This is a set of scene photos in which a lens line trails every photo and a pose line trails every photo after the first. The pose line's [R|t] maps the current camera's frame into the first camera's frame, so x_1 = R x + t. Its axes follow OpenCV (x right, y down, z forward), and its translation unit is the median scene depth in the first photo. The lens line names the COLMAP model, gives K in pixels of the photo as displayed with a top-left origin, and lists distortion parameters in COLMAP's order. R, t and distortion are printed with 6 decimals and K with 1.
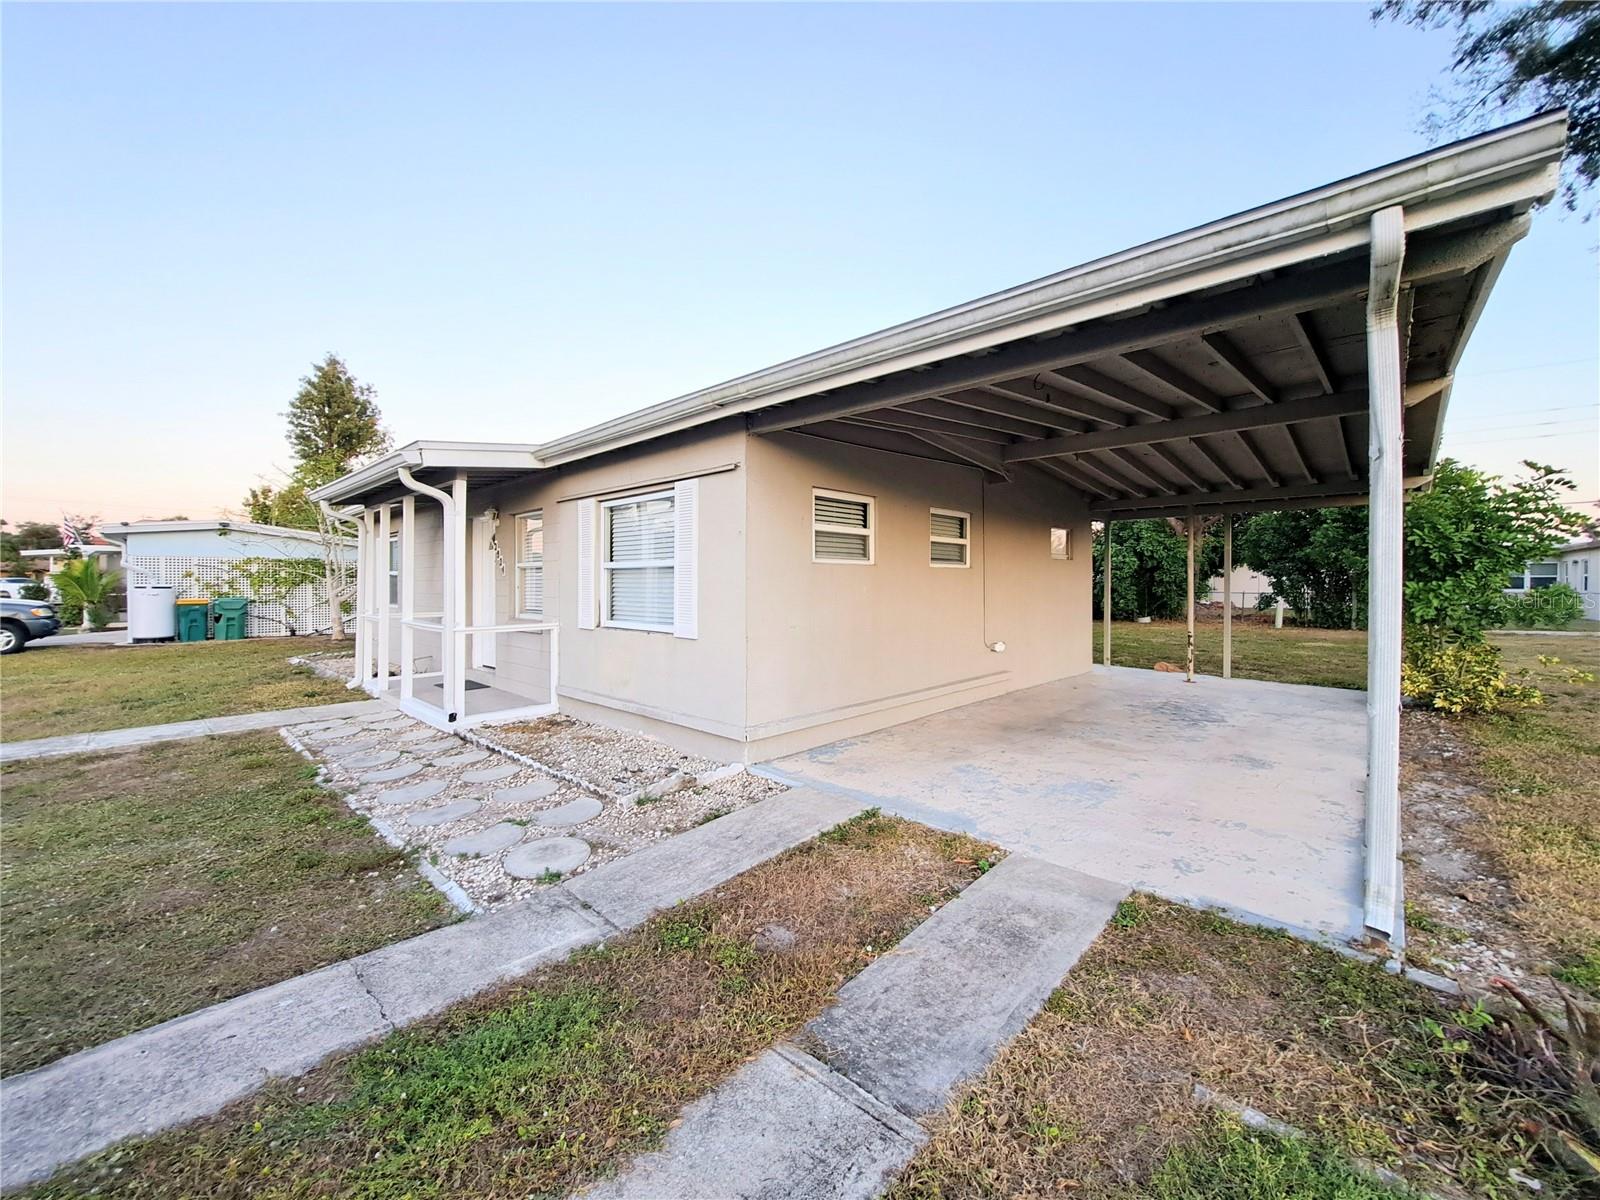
lens RADIAL K [[635.0, 0, 800.2], [0, 635.0, 589.0], [0, 0, 1]] dist [-0.019967, -0.000130]
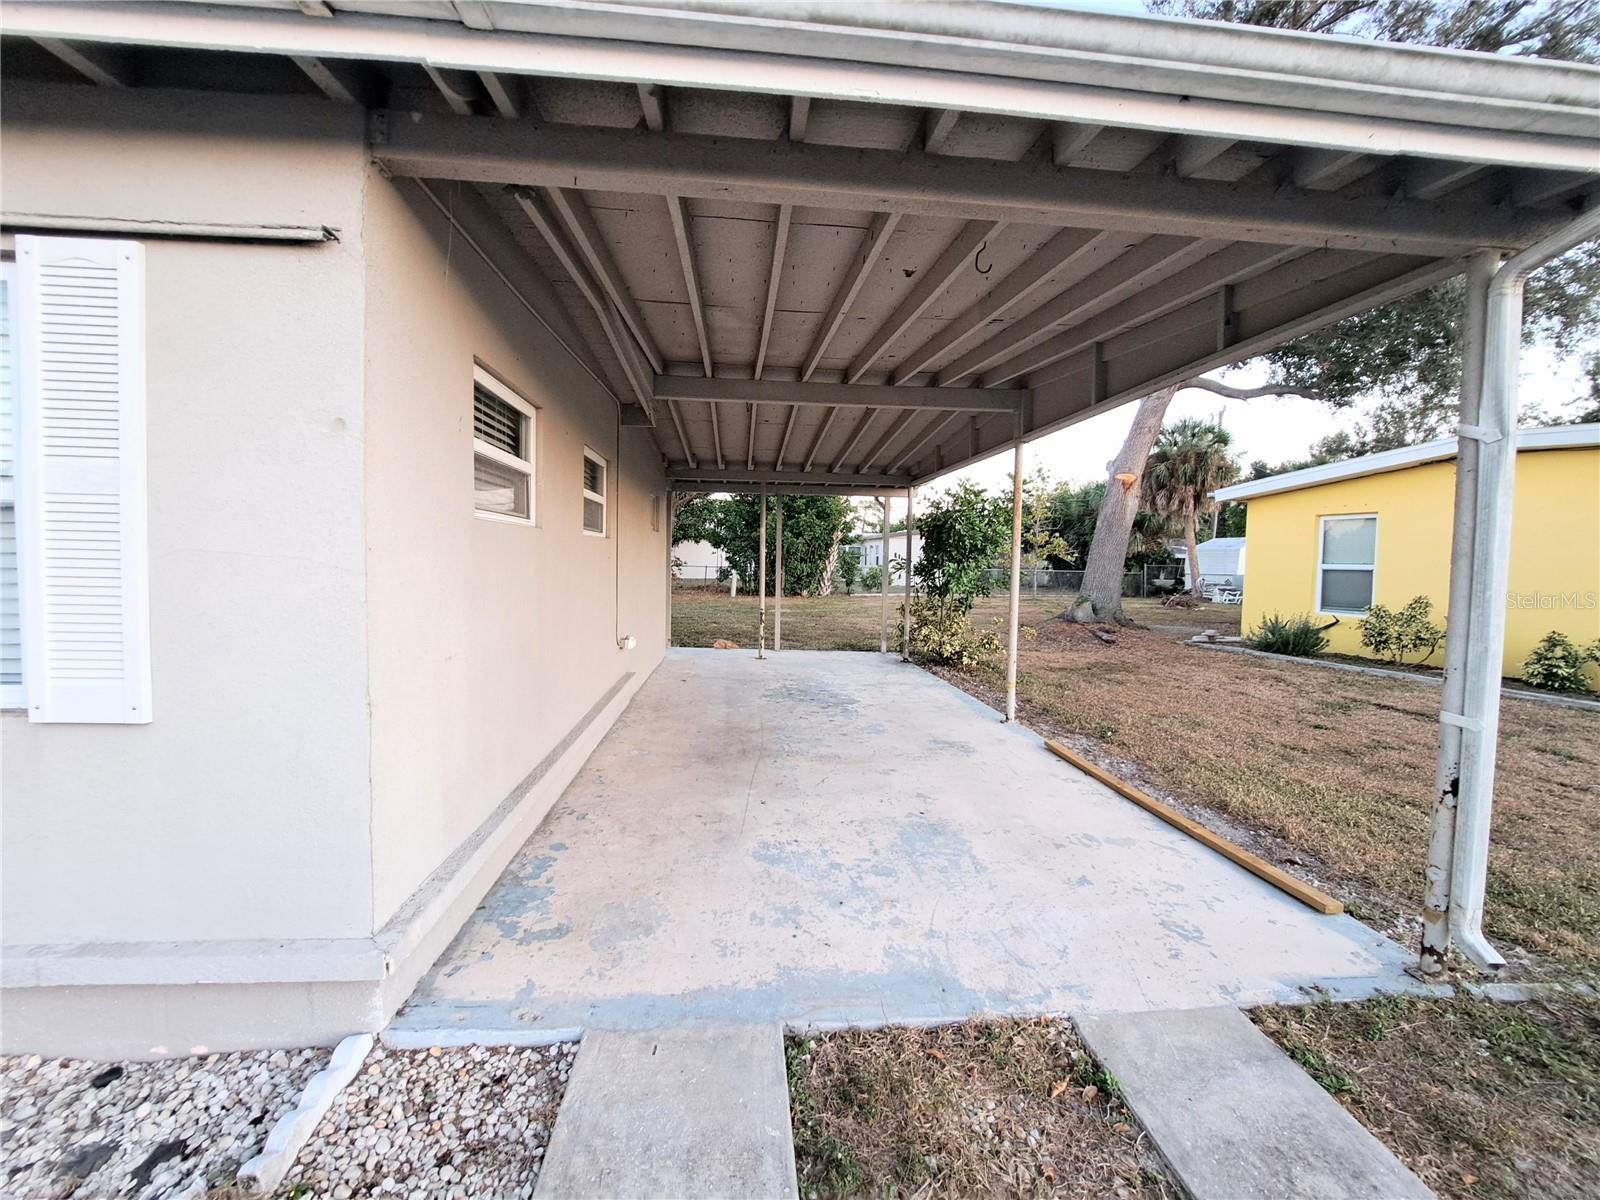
lens RADIAL K [[635.0, 0, 800.2], [0, 635.0, 589.0], [0, 0, 1]] dist [-0.019967, -0.000130]
pose [[0.662484, -0.022962, 0.748724, -0.204686], [-0.011803, 0.999086, 0.041083, -0.012081], [-0.748983, -0.036054, 0.661607, 0.597315]]
